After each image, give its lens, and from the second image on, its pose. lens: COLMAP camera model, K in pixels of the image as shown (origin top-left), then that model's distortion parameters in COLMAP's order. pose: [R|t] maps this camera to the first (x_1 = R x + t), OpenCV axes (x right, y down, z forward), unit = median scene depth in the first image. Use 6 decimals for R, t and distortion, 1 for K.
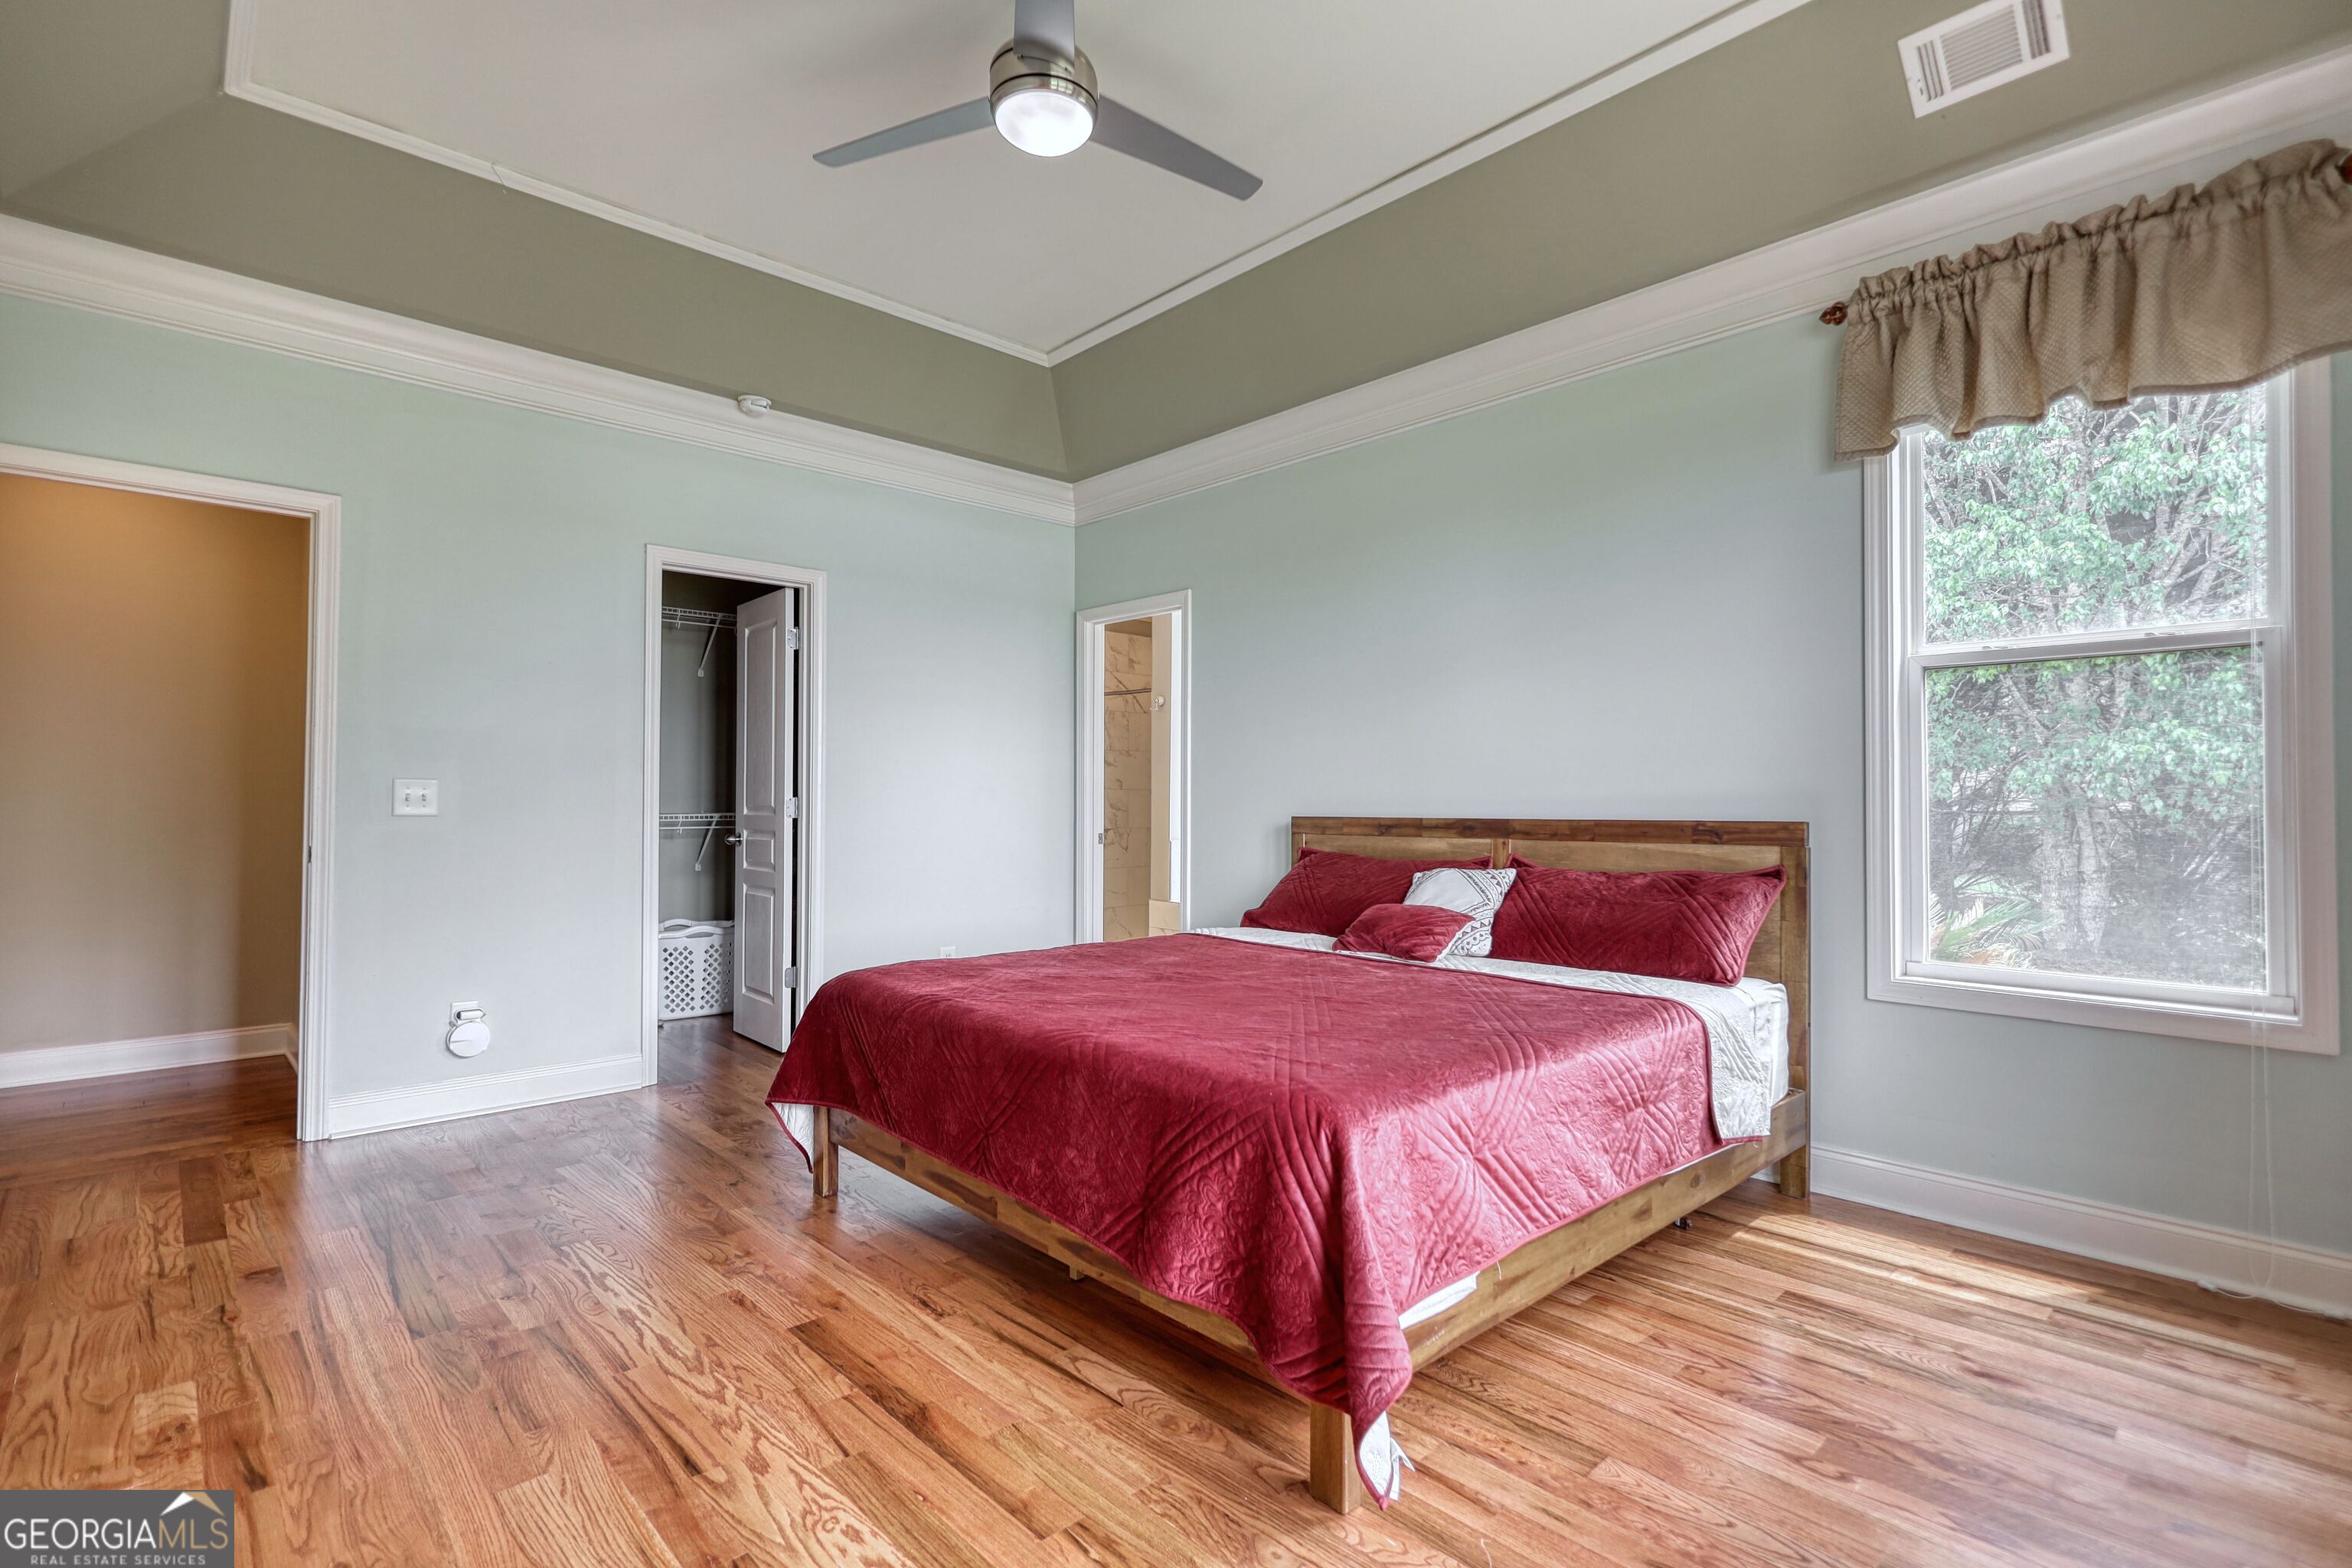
lens RADIAL K [[1106.4, 0, 1177.7], [0, 1106.4, 785.5], [0, 0, 1]] dist [0.000201, 0.002254]
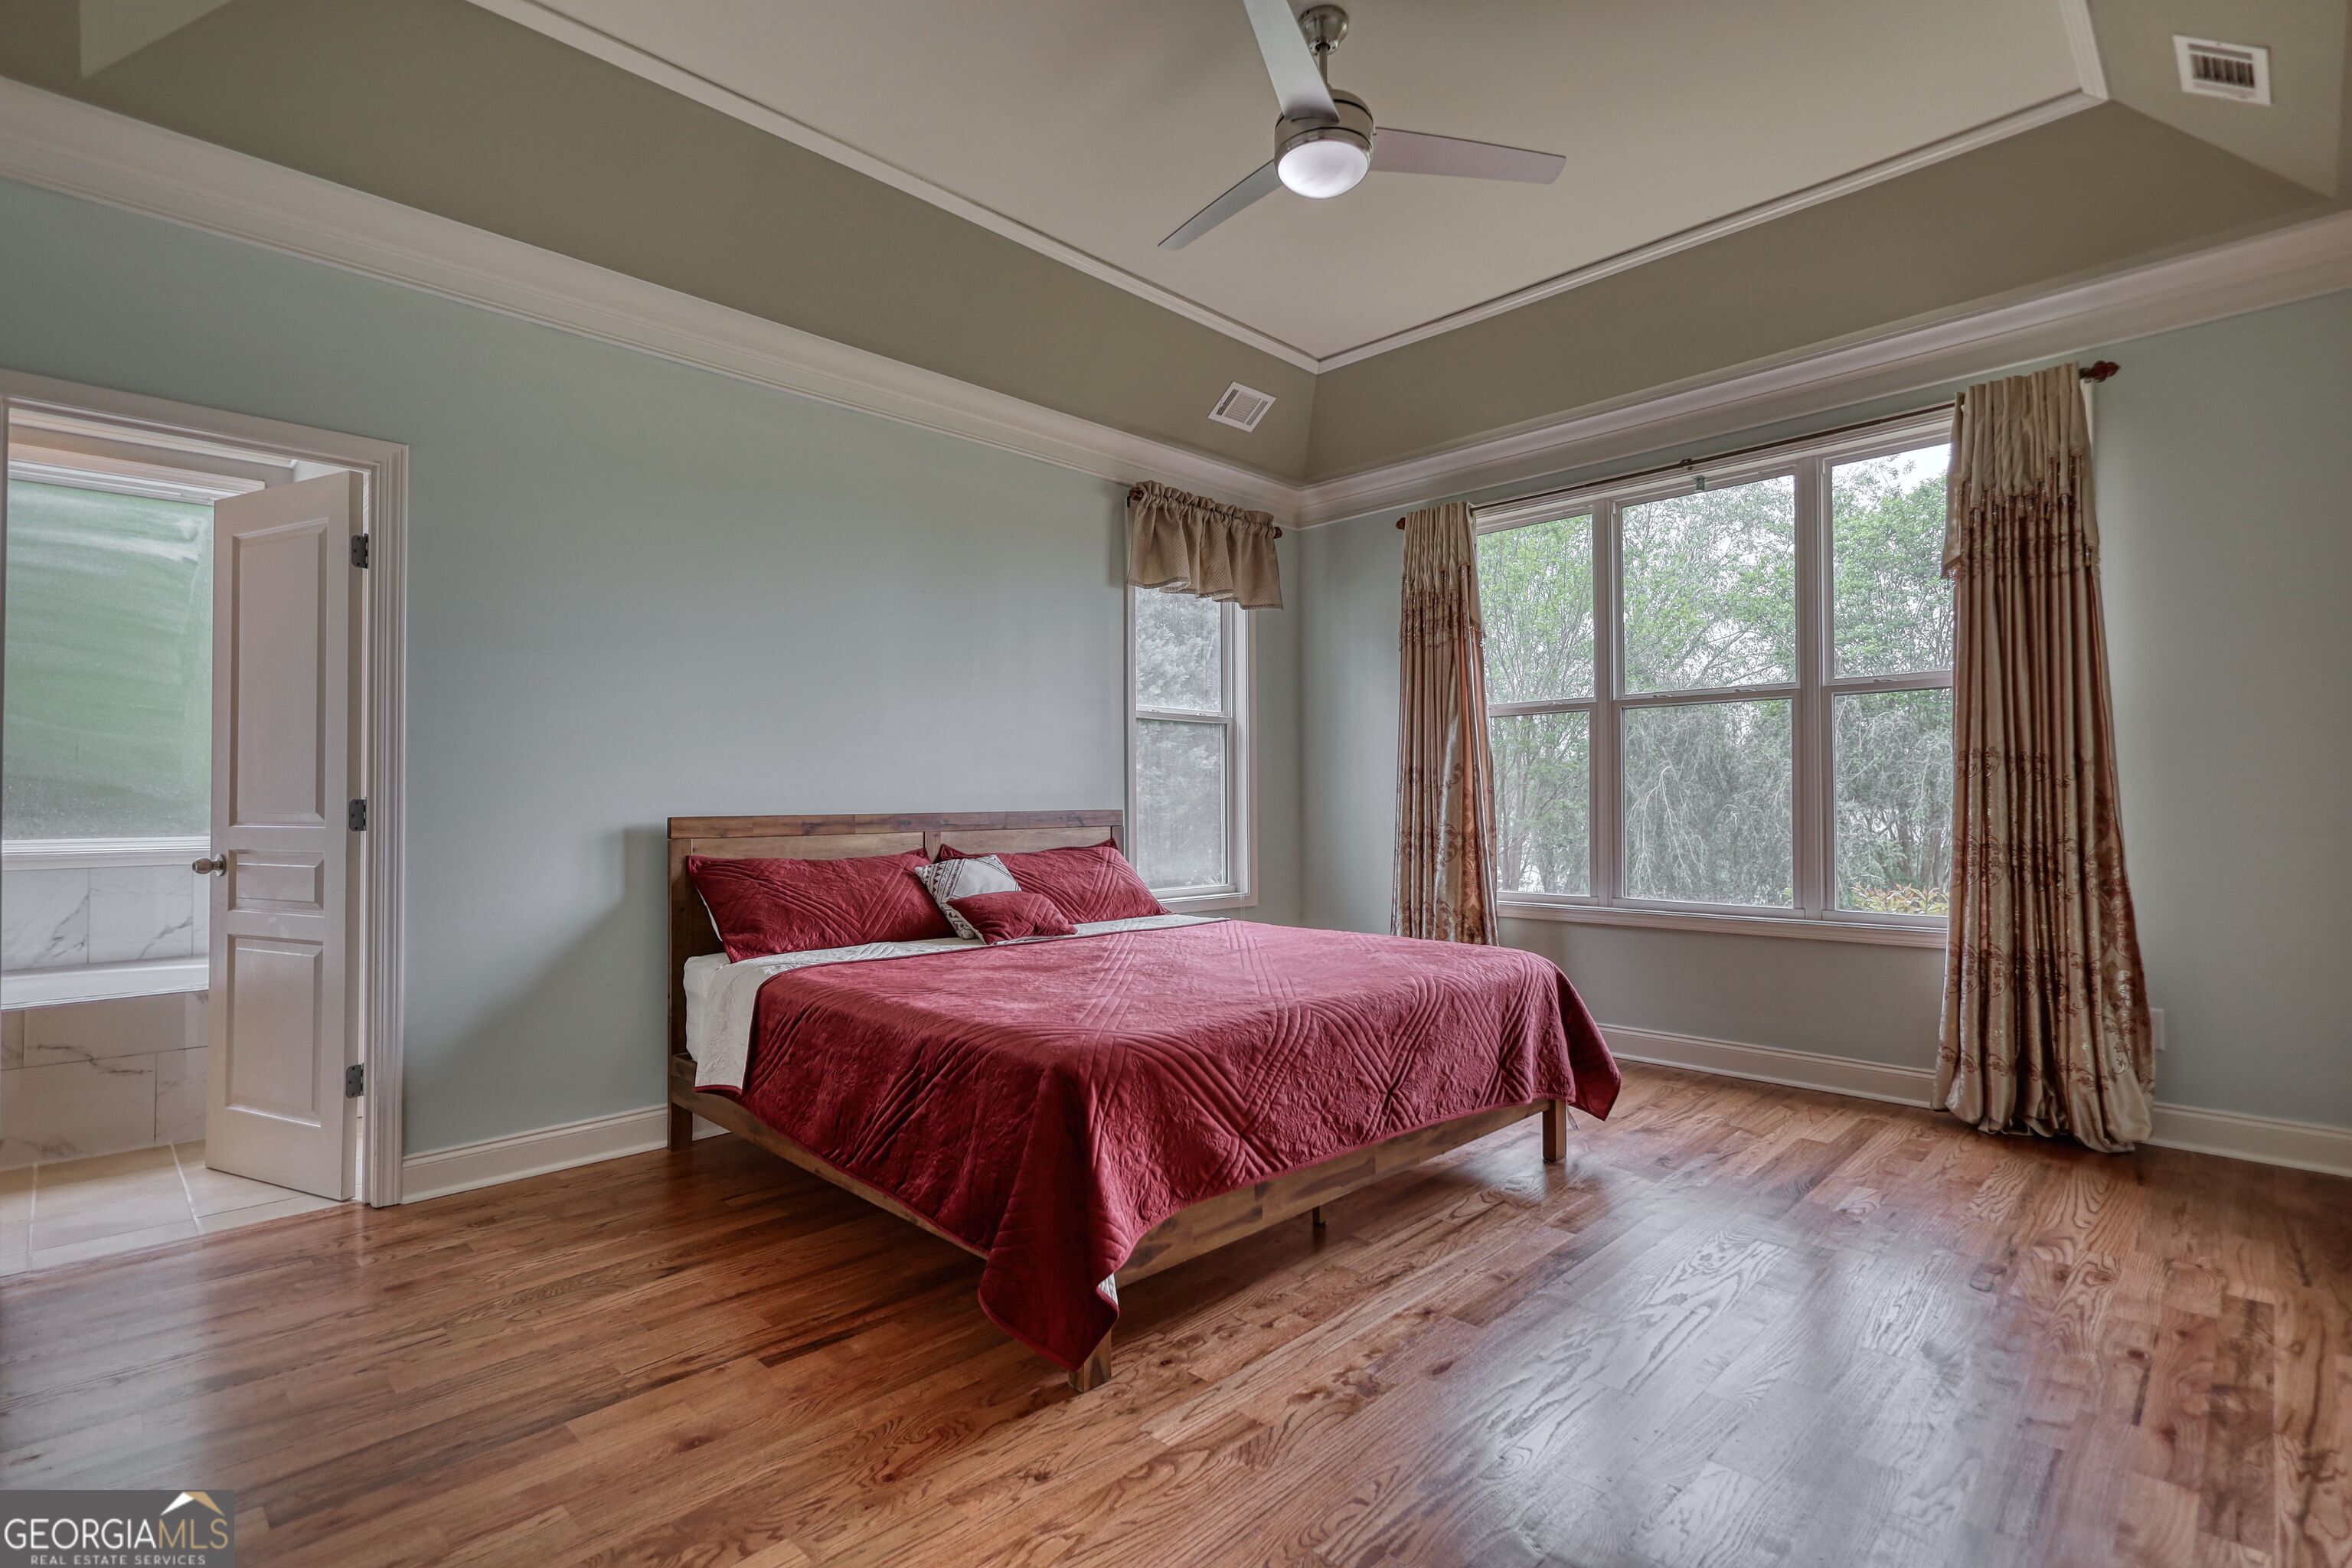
lens RADIAL K [[1106.4, 0, 1173.0], [0, 1106.4, 782.3], [0, 0, 1]] dist [0.000201, 0.002254]
pose [[-0.032033, 0.011598, 0.999420, -1.072531], [-0.008986, 0.999889, -0.011891, 0.014194], [-0.999446, -0.009362, -0.031925, 1.052579]]
